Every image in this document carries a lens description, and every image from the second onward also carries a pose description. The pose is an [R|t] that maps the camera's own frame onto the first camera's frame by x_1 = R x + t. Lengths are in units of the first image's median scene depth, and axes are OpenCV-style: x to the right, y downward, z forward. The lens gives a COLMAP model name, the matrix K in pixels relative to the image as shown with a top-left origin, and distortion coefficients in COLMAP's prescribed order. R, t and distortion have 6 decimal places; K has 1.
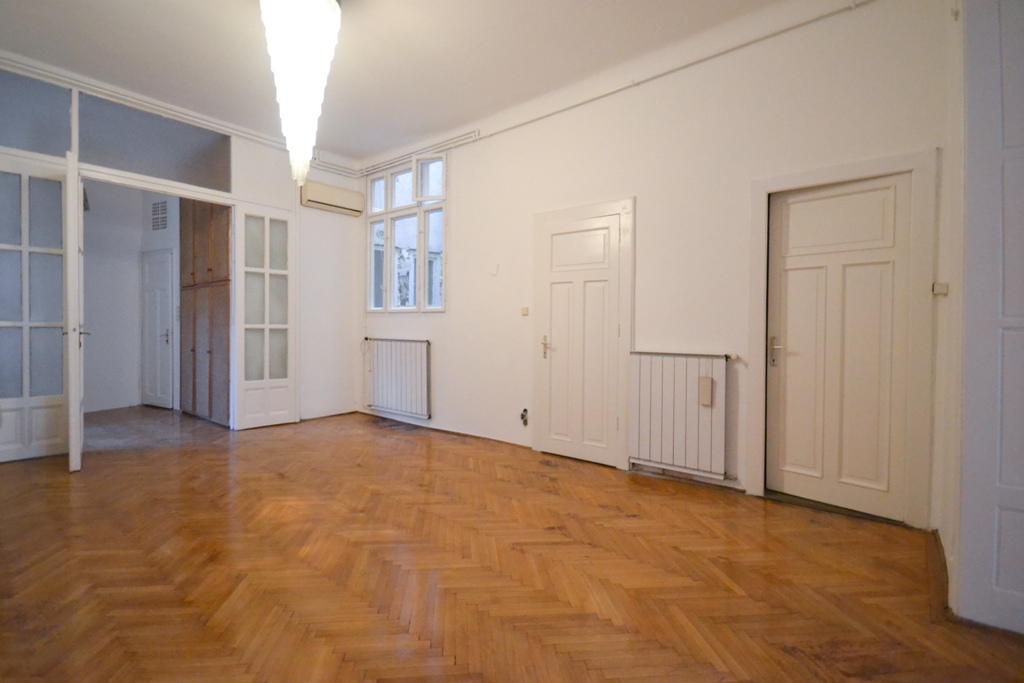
lens RADIAL K [[464.9, 0, 492.7], [0, 464.9, 335.9], [0, 0, 1]] dist [-0.001266, 0.000013]
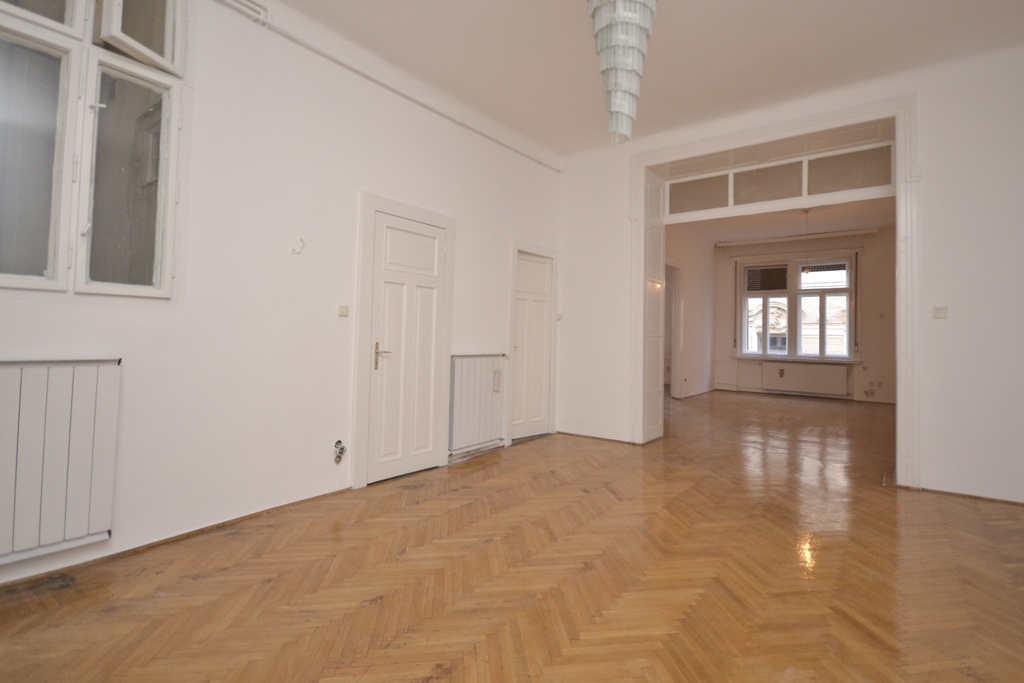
lens RADIAL K [[464.9, 0, 538.0], [0, 464.9, 316.5], [0, 0, 1]] dist [-0.001266, 0.000013]
pose [[-0.054976, 0.032503, 0.997959, -0.817503], [-0.003551, 0.999457, -0.032748, -0.022865], [-0.998481, -0.005344, -0.054831, 0.836637]]
